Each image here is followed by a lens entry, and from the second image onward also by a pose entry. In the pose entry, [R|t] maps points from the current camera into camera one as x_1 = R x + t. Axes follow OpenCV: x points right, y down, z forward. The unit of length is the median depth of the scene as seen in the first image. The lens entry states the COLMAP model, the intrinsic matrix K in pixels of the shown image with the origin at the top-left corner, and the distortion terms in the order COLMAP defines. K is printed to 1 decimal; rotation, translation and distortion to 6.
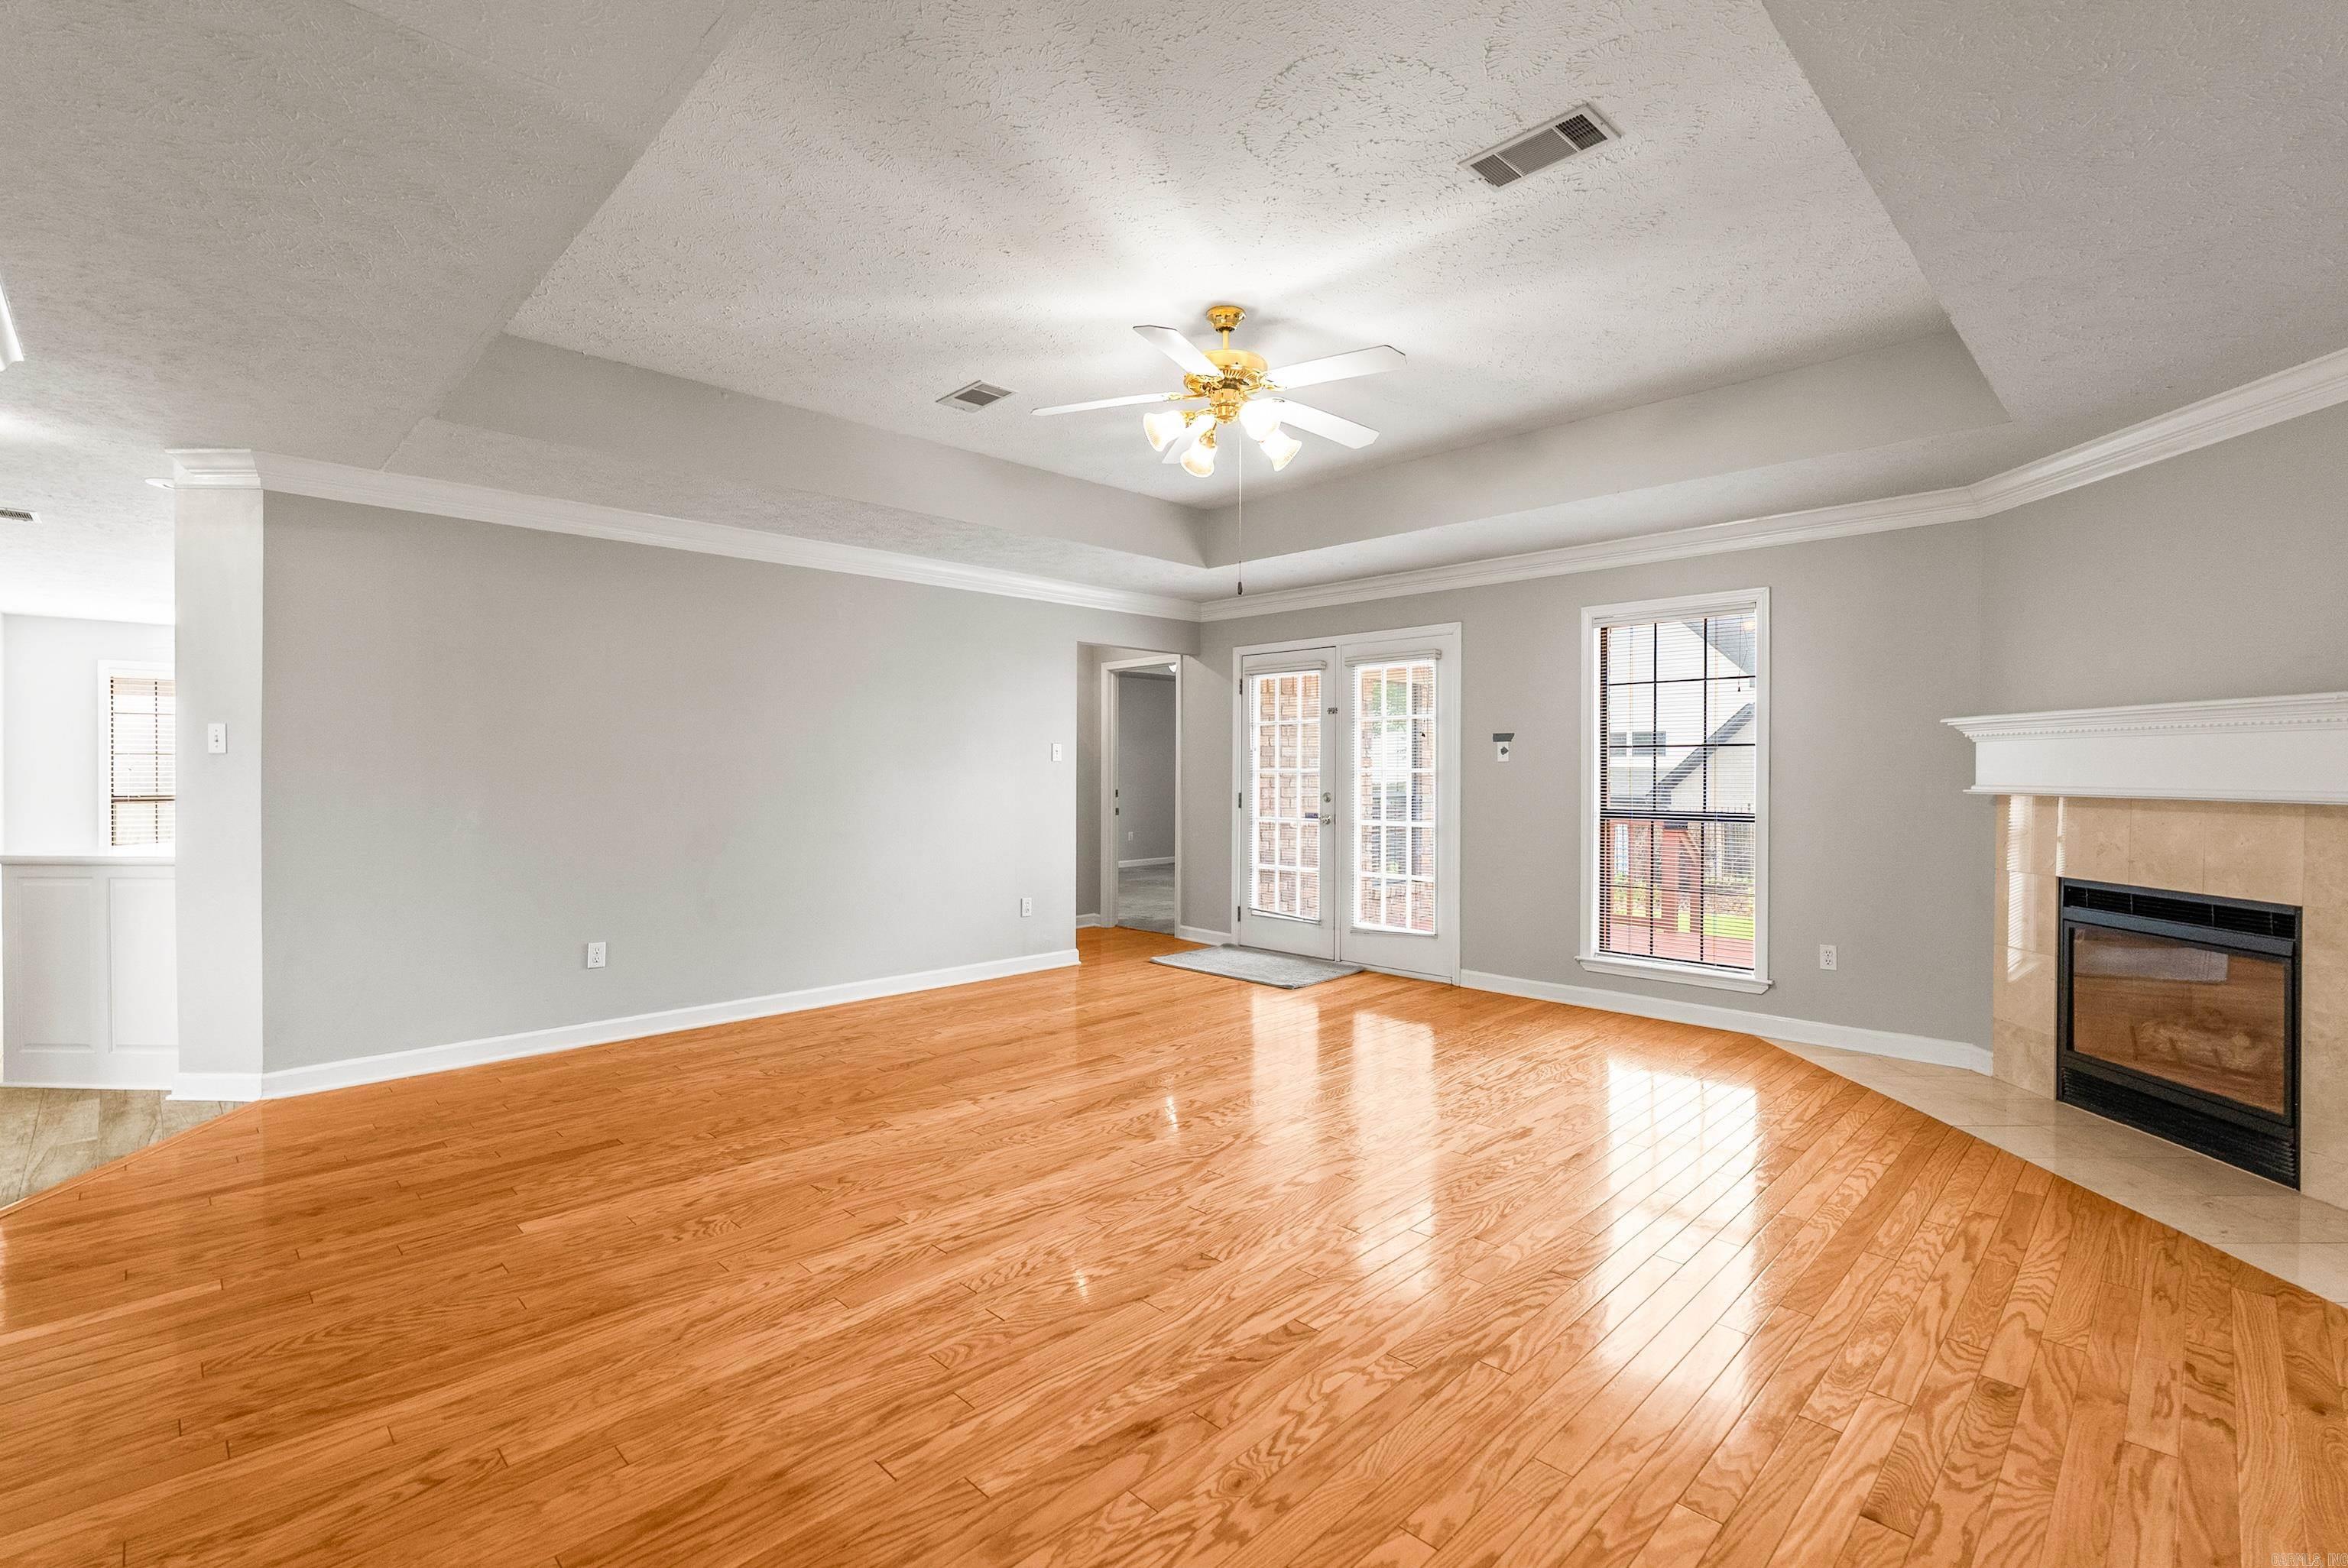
lens RADIAL K [[1060.0, 0, 1166.1], [0, 1060.0, 778.4], [0, 0, 1]] dist [-0.013822, 0.002702]
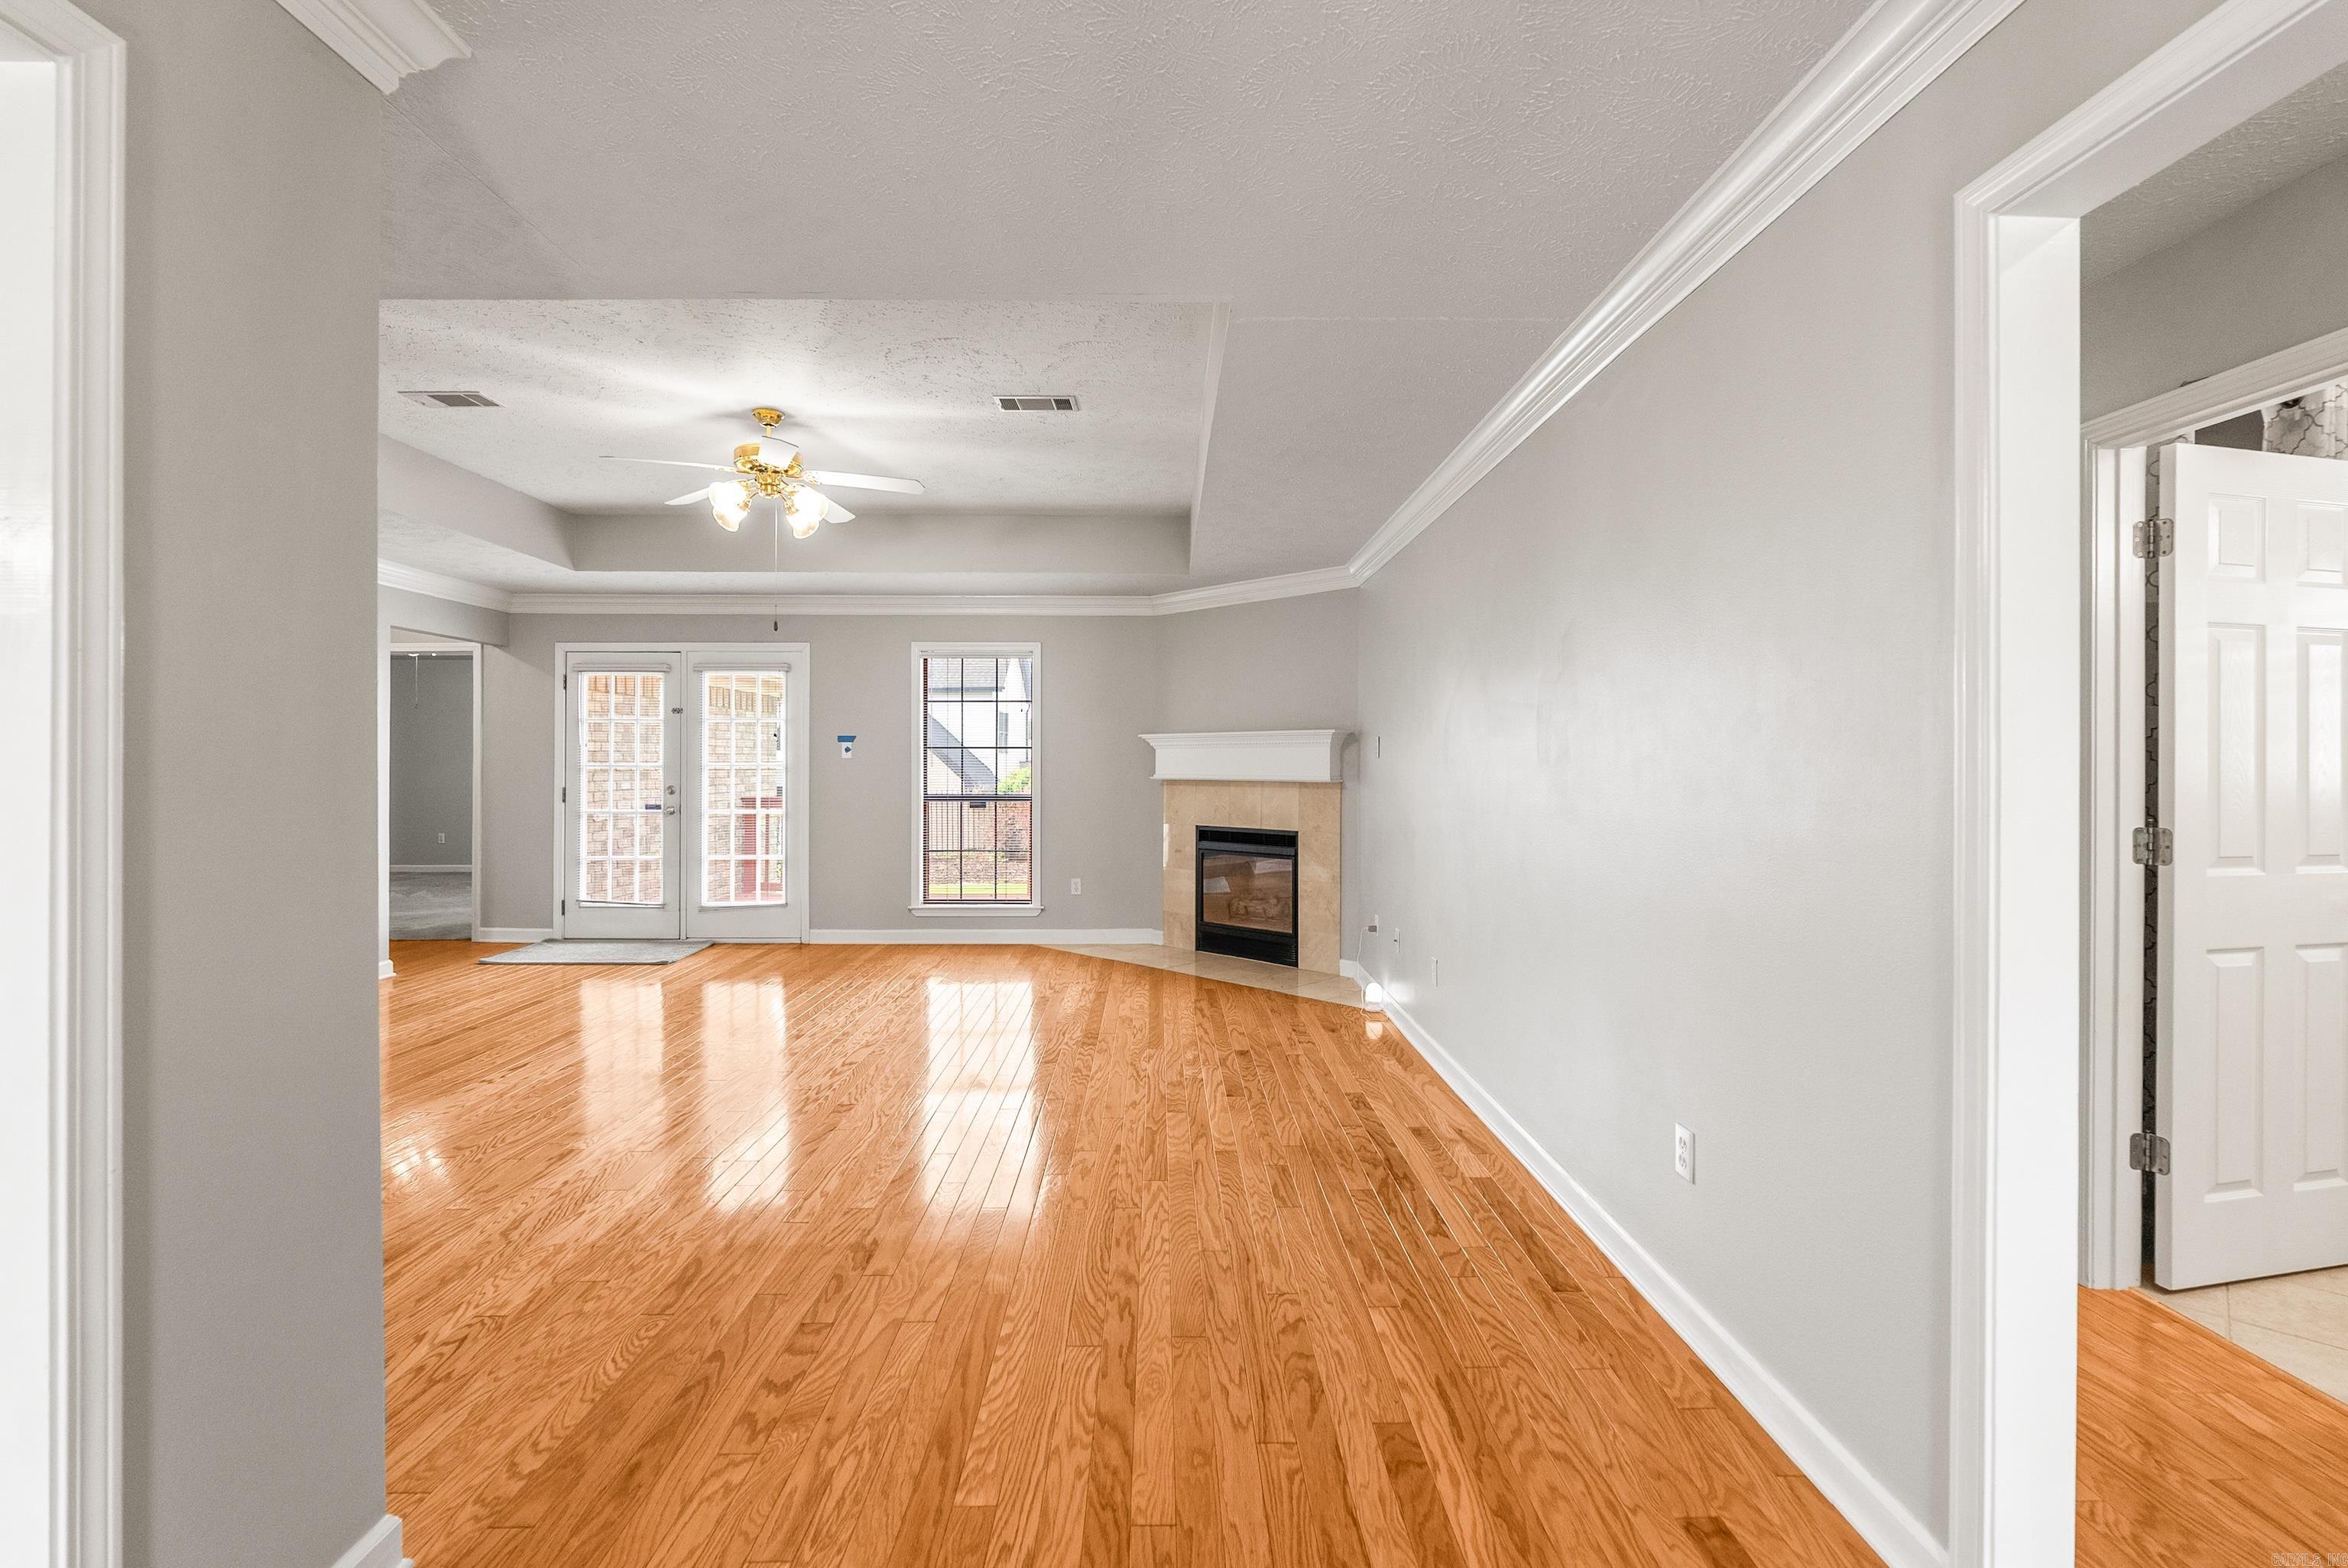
lens RADIAL K [[1060.0, 0, 1195.7], [0, 1060.0, 763.0], [0, 0, 1]] dist [-0.013822, 0.002702]
pose [[0.681840, 0.000544, 0.731501, -0.459506], [0.005392, 0.999969, -0.005769, -0.001191], [-0.731482, 0.007878, 0.681816, -0.223893]]
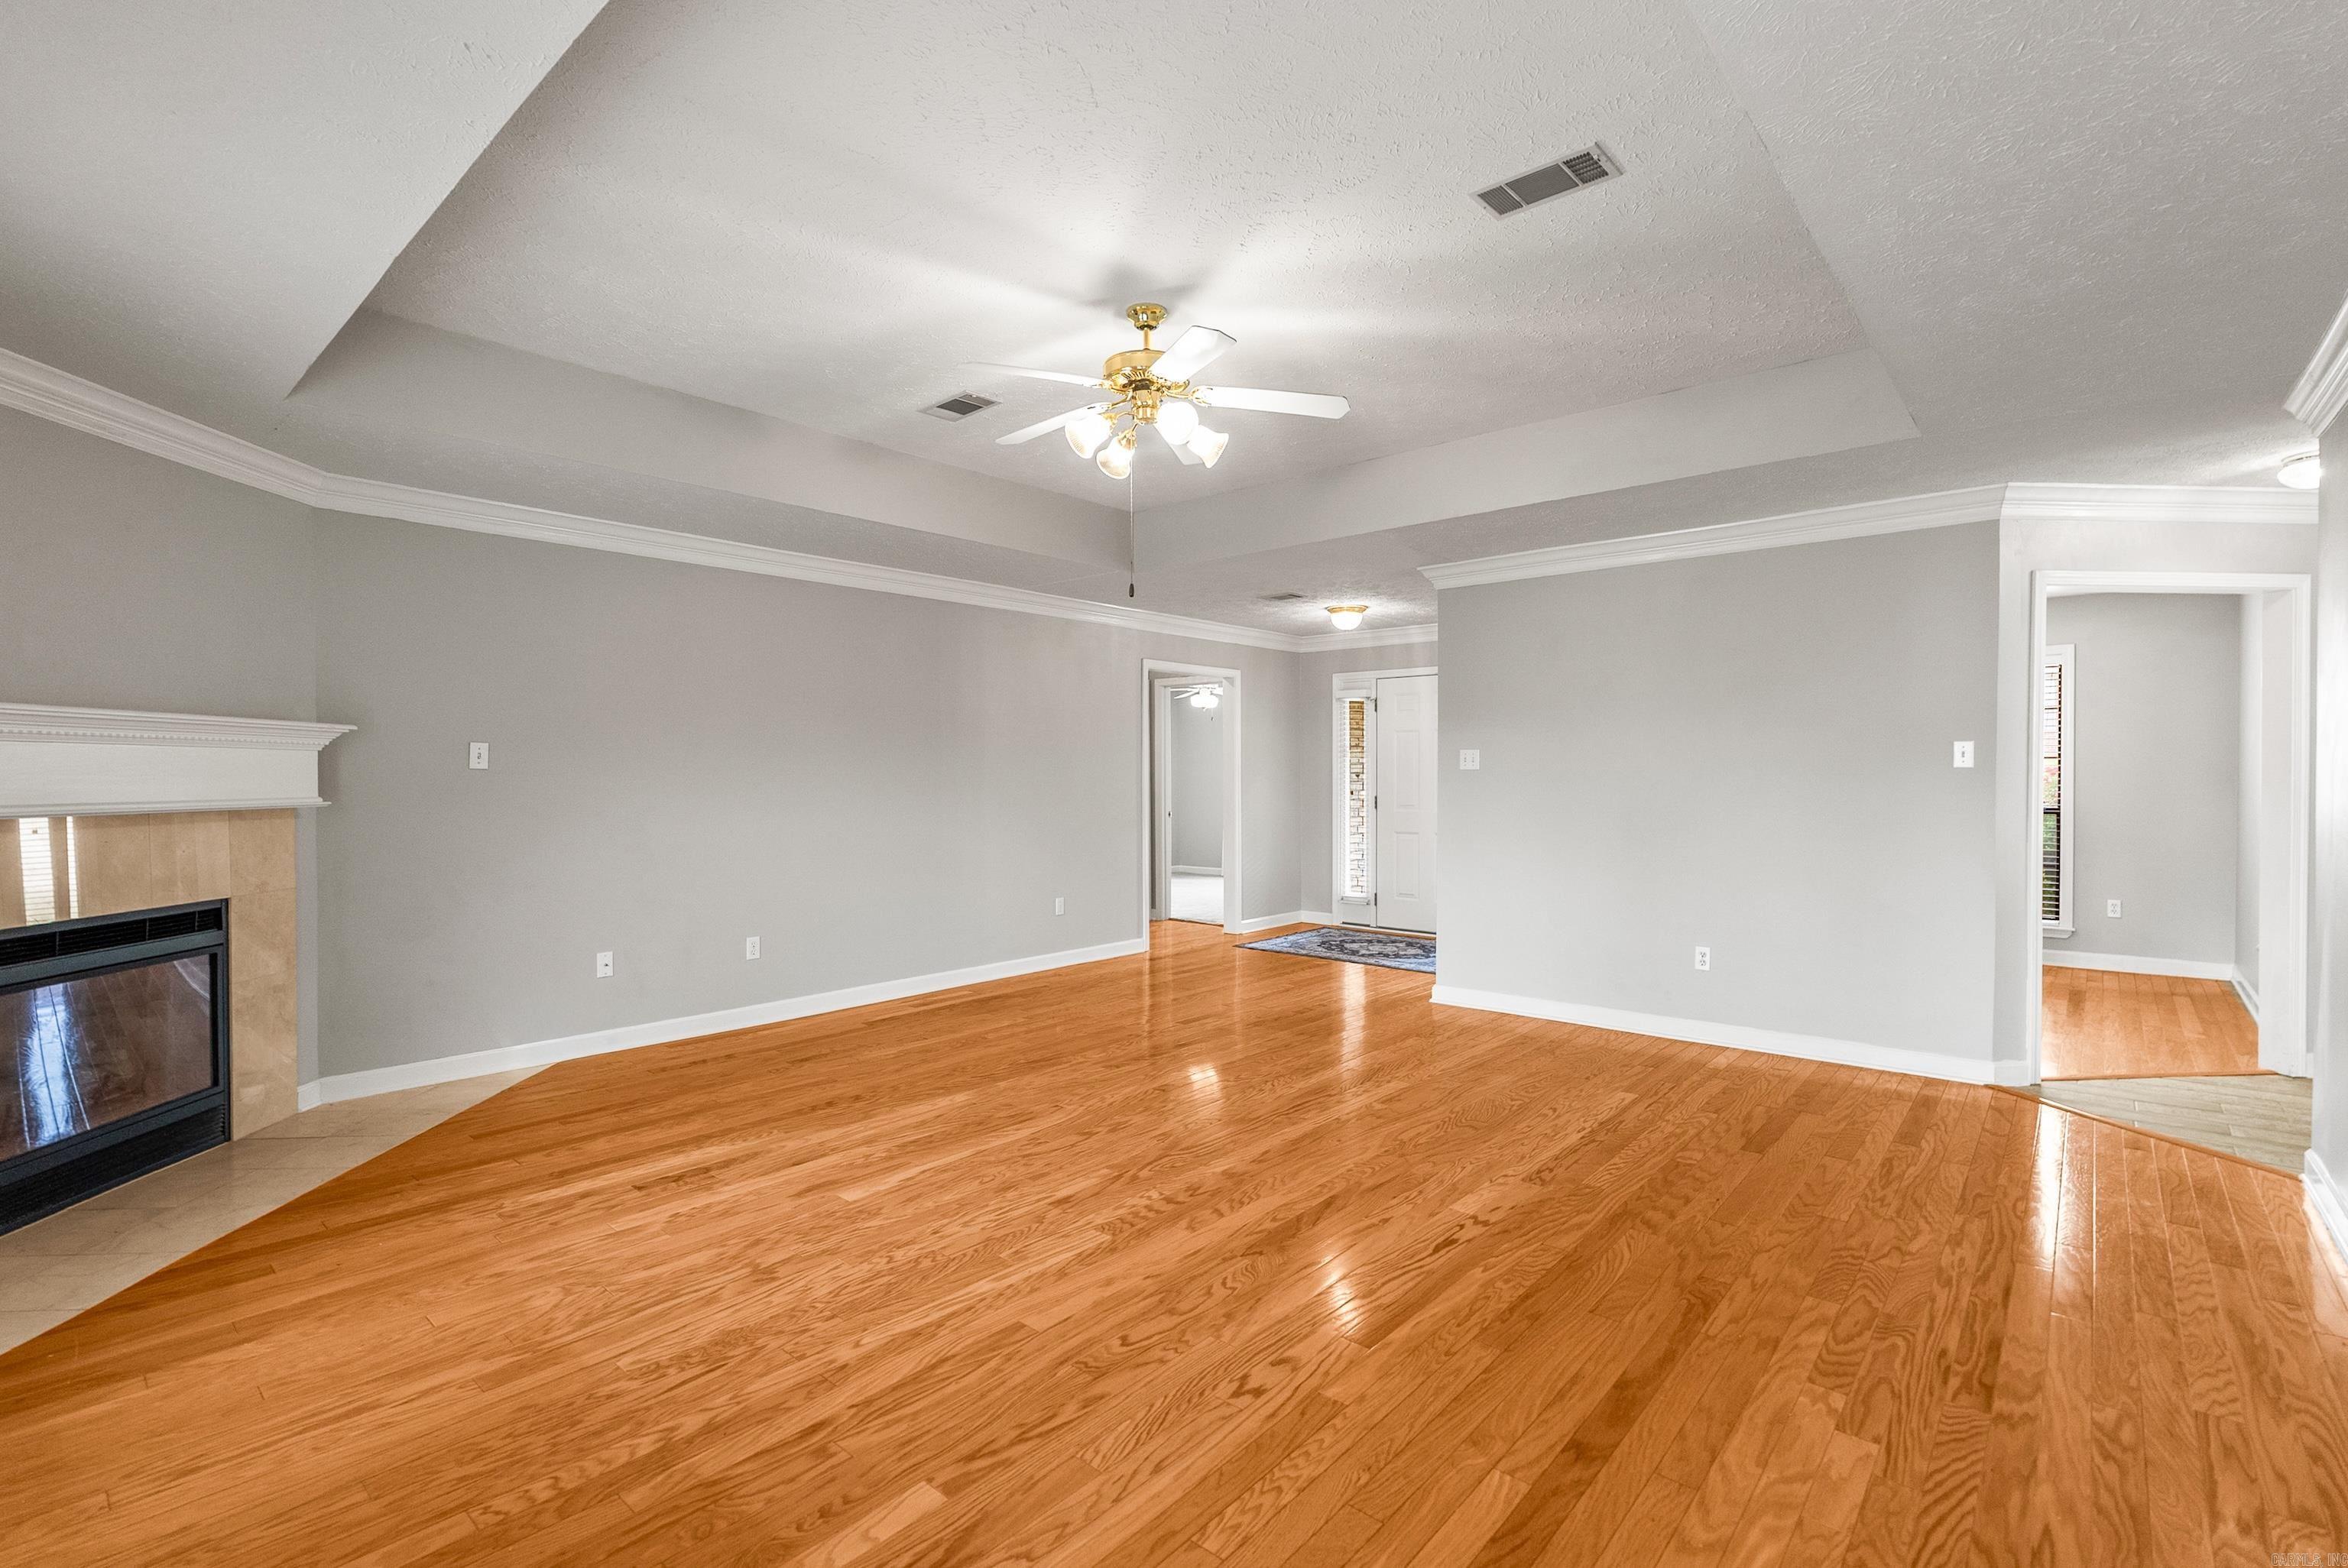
lens RADIAL K [[1060.0, 0, 1154.0], [0, 1060.0, 784.8], [0, 0, 1]] dist [-0.013822, 0.002702]
pose [[-0.998362, 0.000888, -0.057200, 0.091422], [-0.000222, 0.999812, 0.019382, -0.020263], [0.057206, 0.019363, -0.998175, 1.705275]]
